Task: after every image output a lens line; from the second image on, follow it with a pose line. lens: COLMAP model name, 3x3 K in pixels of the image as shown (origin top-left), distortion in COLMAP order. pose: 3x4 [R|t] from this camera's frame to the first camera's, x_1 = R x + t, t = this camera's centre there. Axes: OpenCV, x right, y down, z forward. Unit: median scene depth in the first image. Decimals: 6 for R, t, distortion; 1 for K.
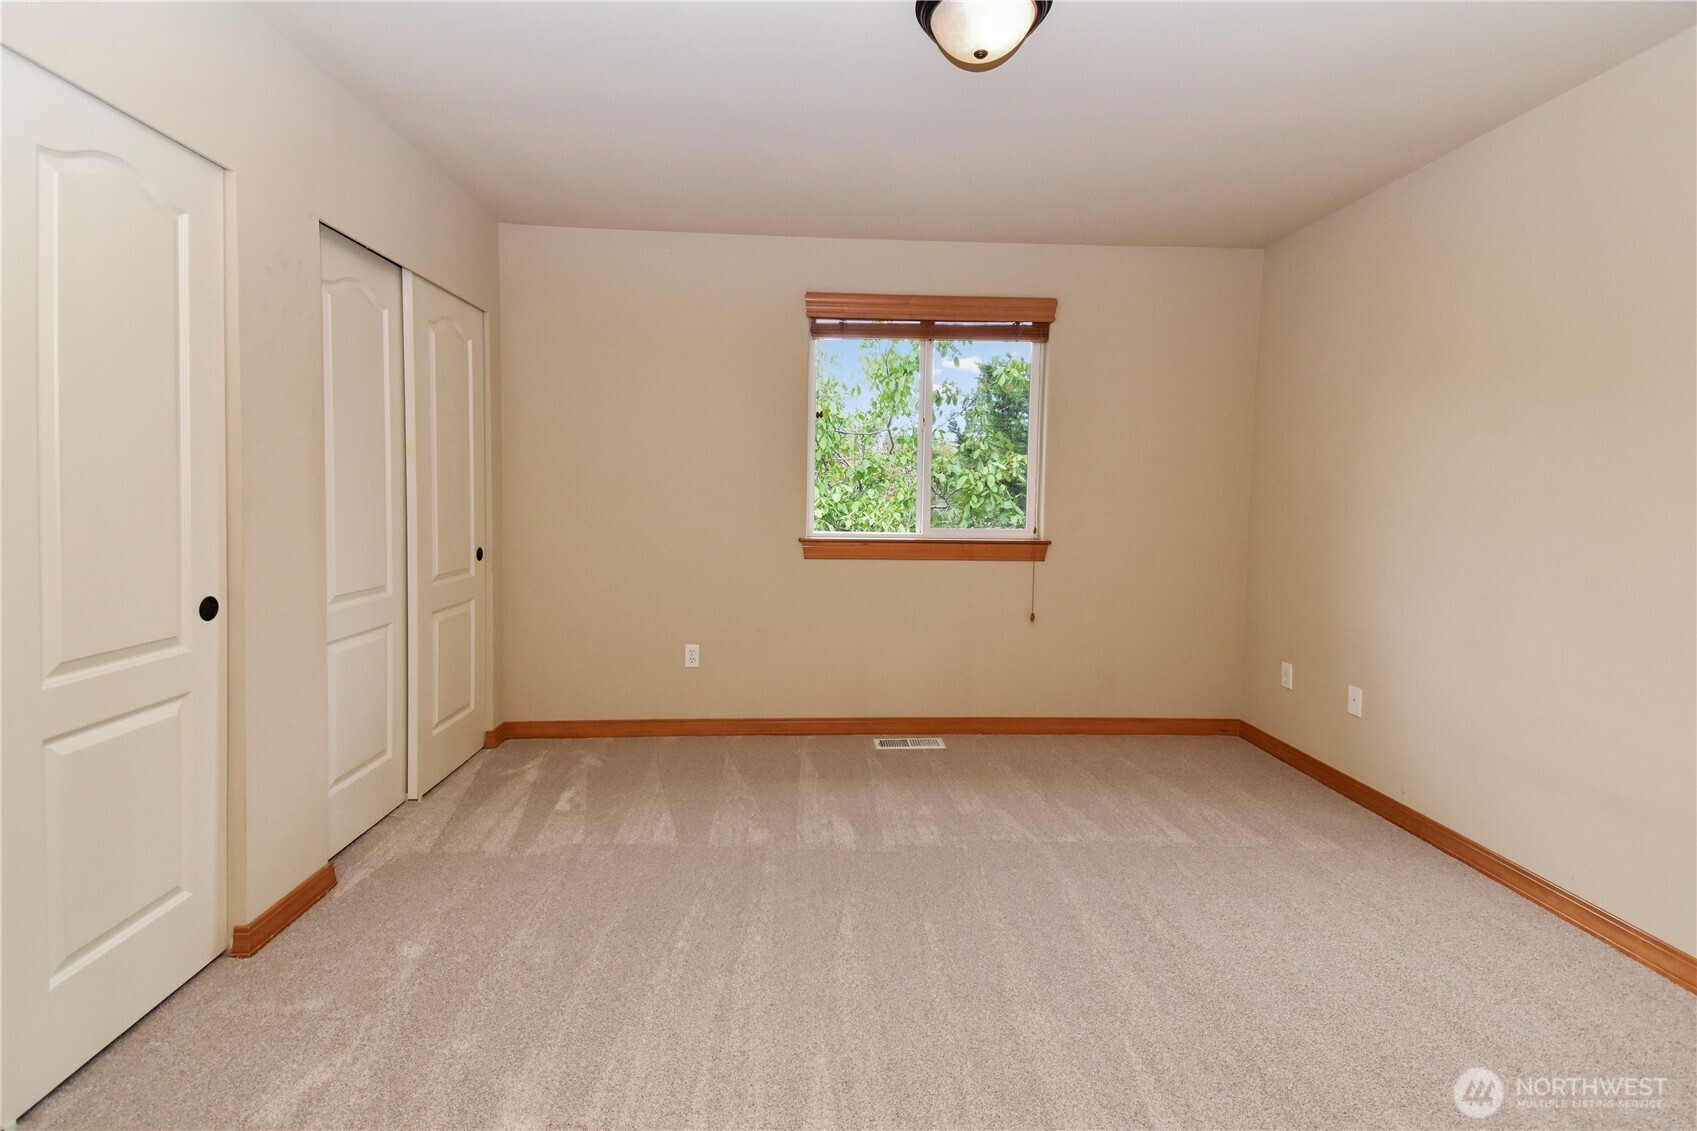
lens RADIAL K [[764.4, 0, 848.1], [0, 764.4, 530.0], [0, 0, 1]] dist [0.051635, -0.000055]
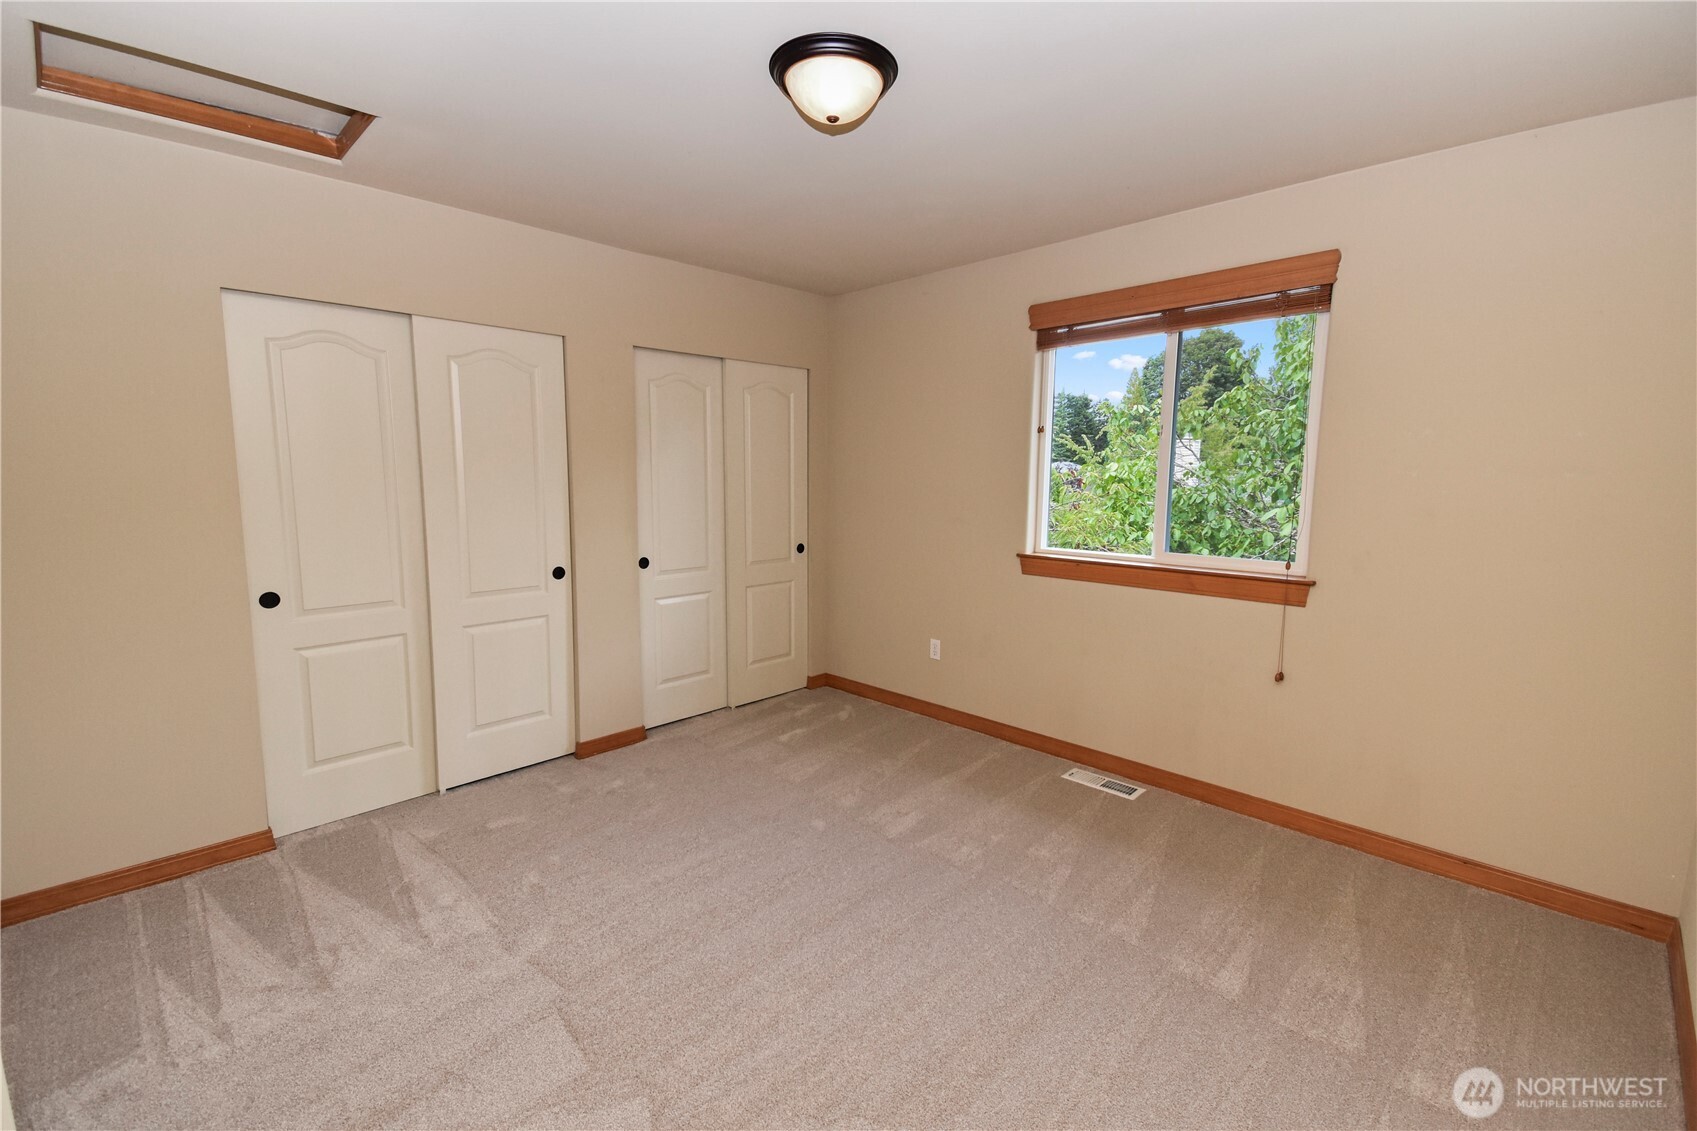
lens RADIAL K [[749.7, 0, 851.2], [0, 749.7, 561.4], [0, 0, 1]] dist [0.072247, -0.040268]
pose [[0.661175, 0.083311, -0.745592, 0.552843], [-0.033286, 0.996094, 0.081785, -0.054536], [0.749493, -0.029256, 0.661366, 0.175928]]
